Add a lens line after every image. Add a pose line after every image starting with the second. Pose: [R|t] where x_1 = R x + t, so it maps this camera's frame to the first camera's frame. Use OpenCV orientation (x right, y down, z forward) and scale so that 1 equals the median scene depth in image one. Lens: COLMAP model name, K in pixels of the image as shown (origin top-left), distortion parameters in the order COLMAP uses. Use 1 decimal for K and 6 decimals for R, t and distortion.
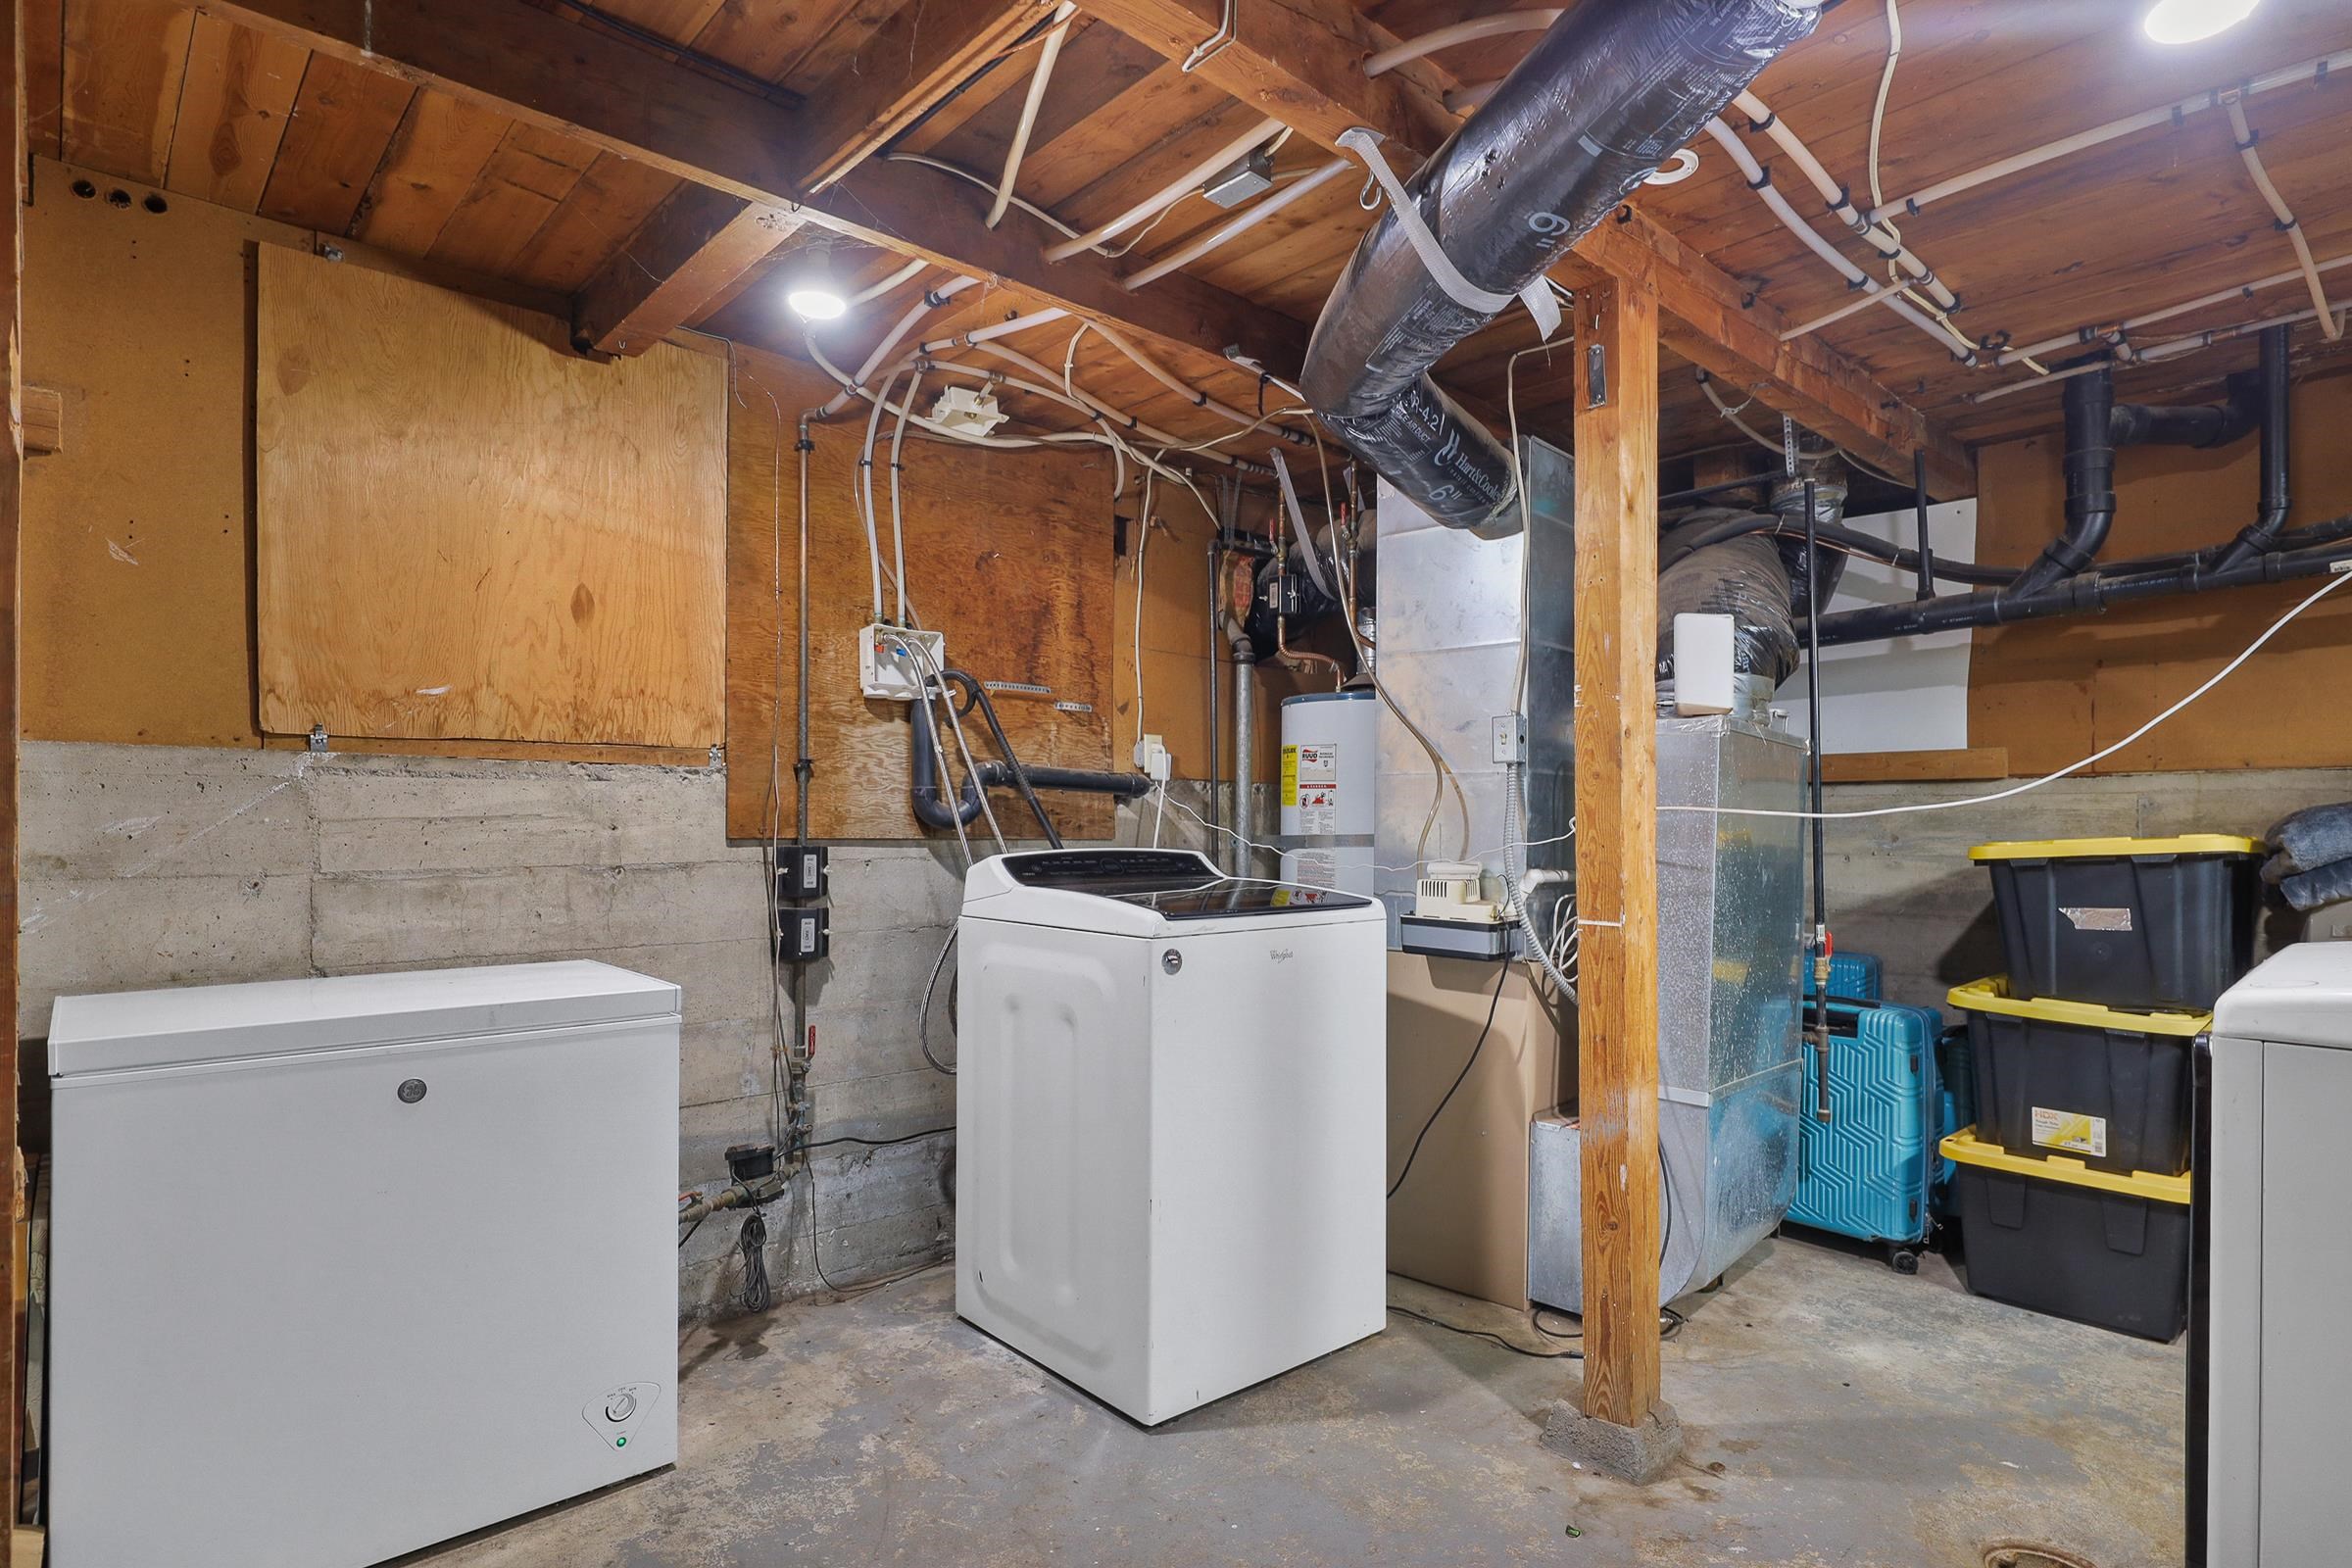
lens RADIAL K [[1218.4, 0, 1174.5], [0, 1218.4, 808.5], [0, 0, 1]] dist [0.000048, 0.000089]
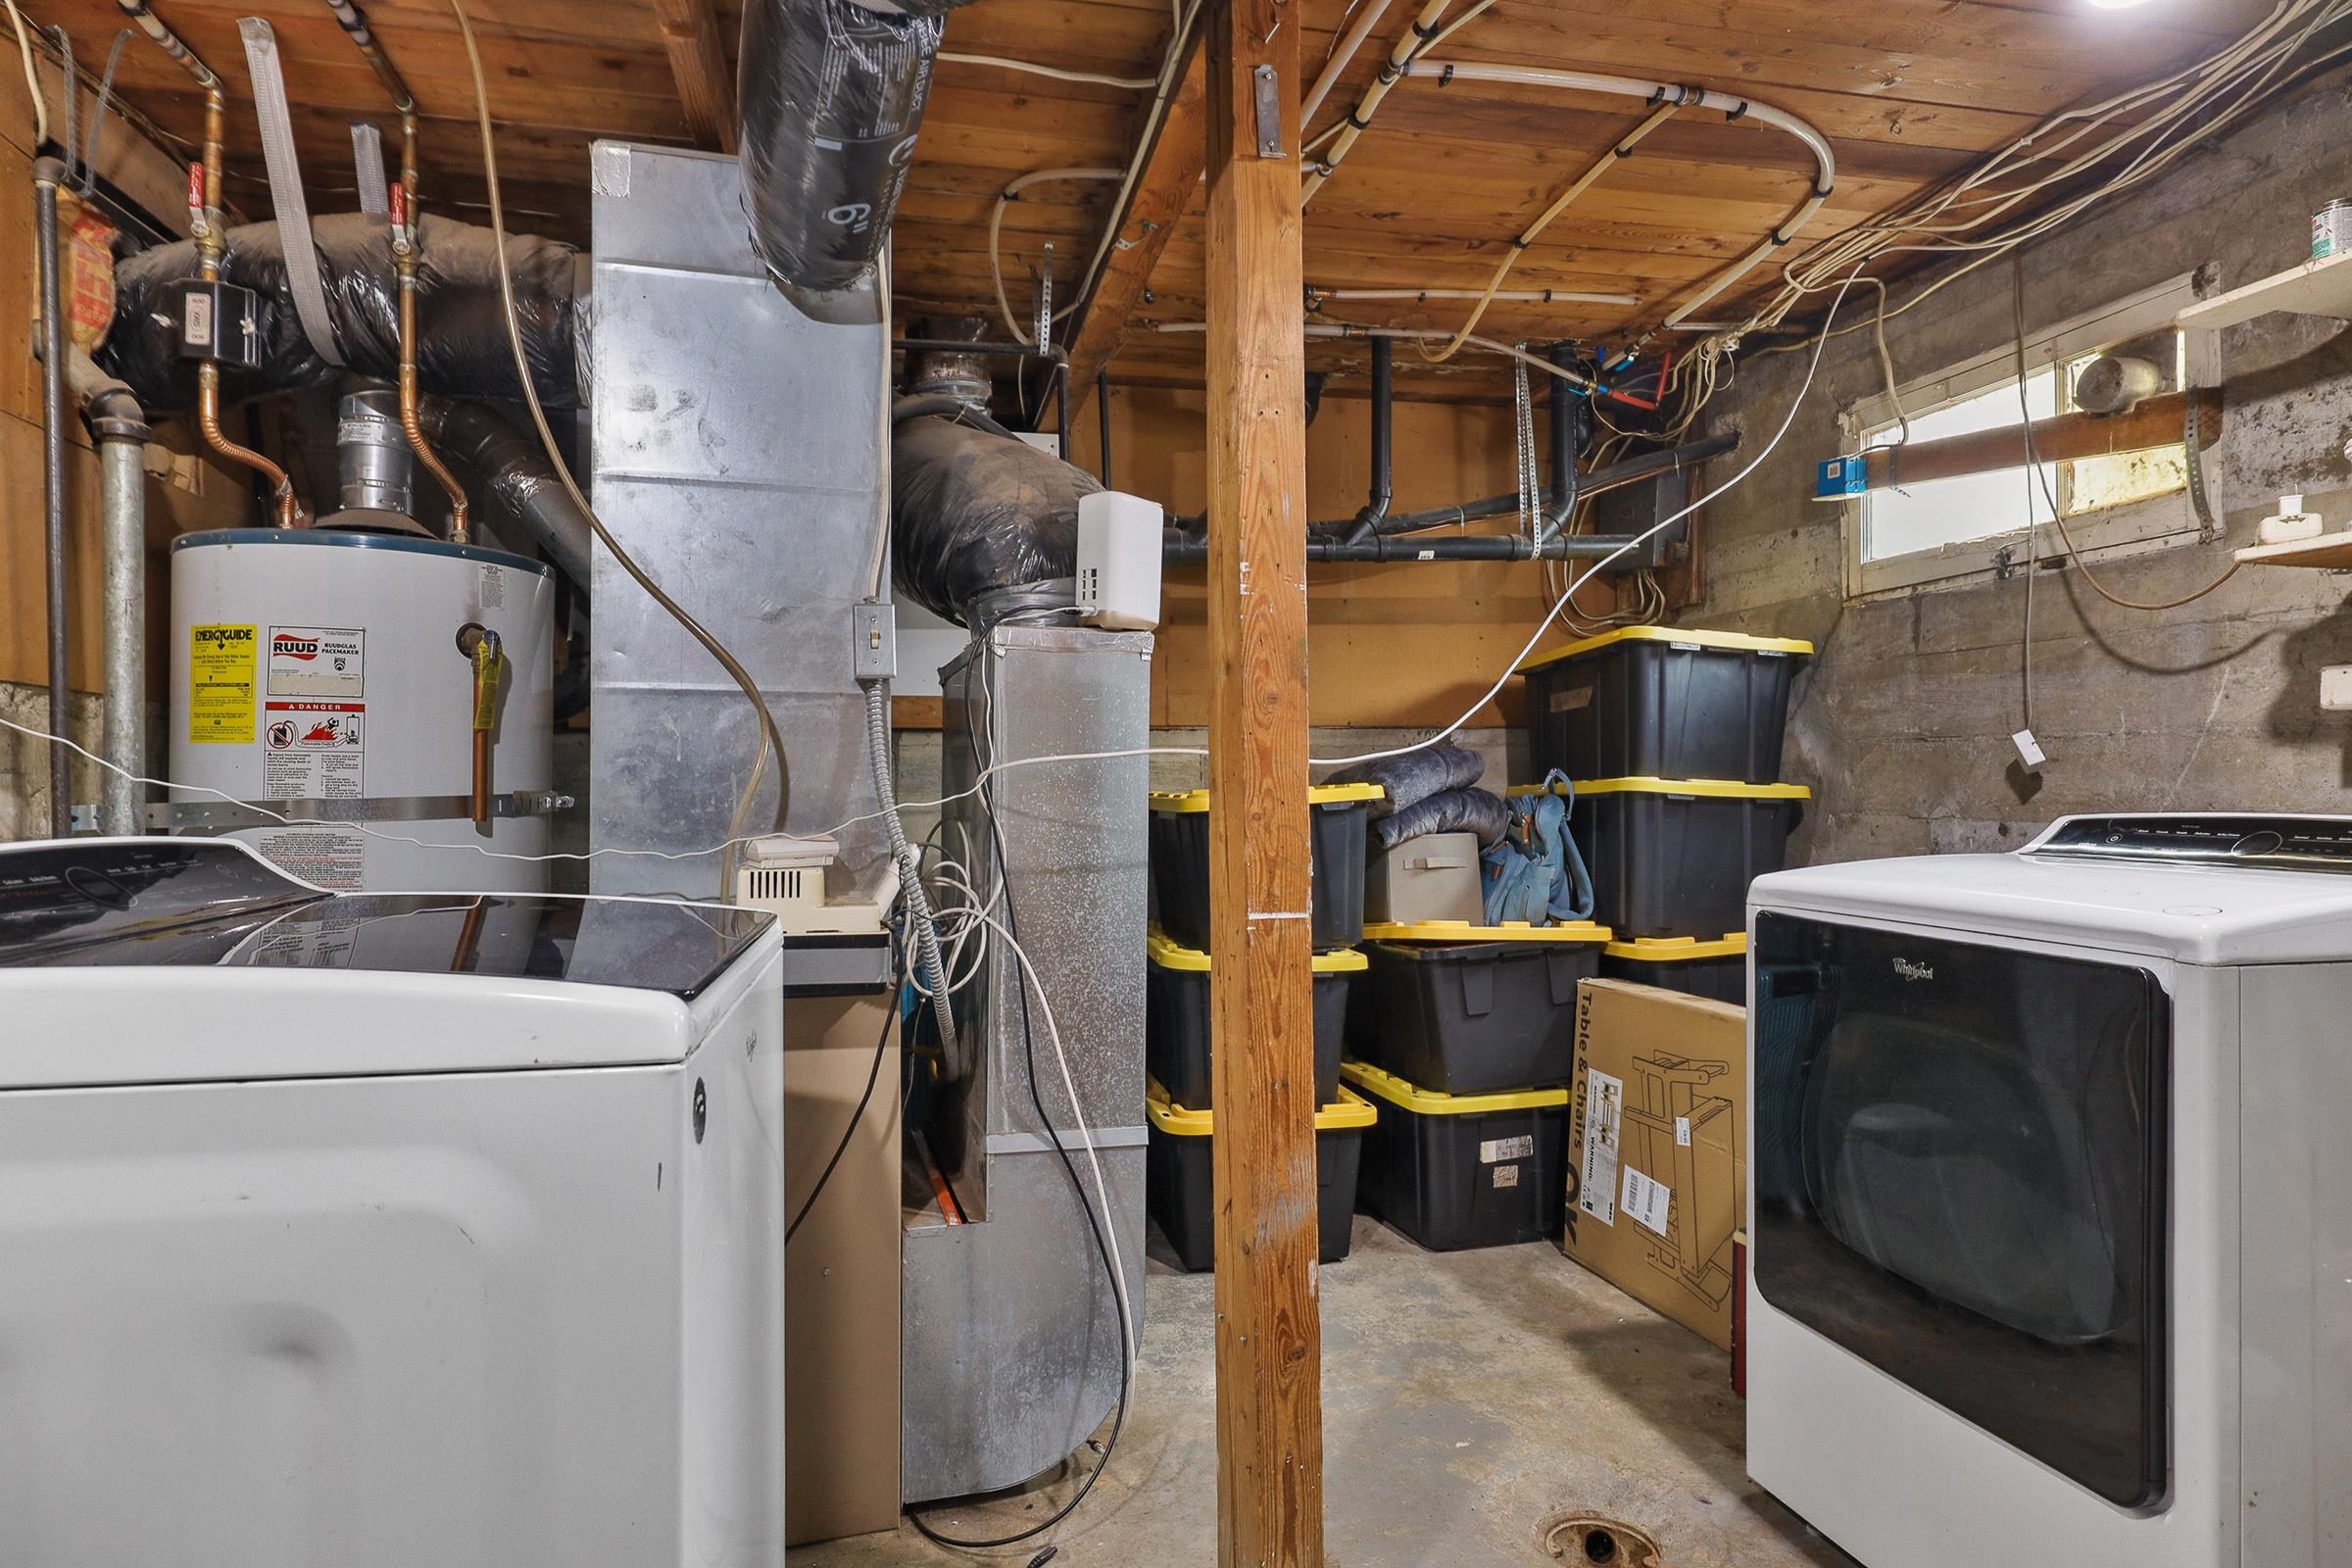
lens RADIAL K [[1313.9, 0, 1174.1], [0, 1313.9, 767.9], [0, 0, 1]] dist [-0.005557, -0.000393]
pose [[0.502895, 0.004032, 0.864338, -0.249509], [-0.003926, 0.999989, -0.002380, 0.010727], [-0.864338, -0.002197, 0.502906, 0.539972]]
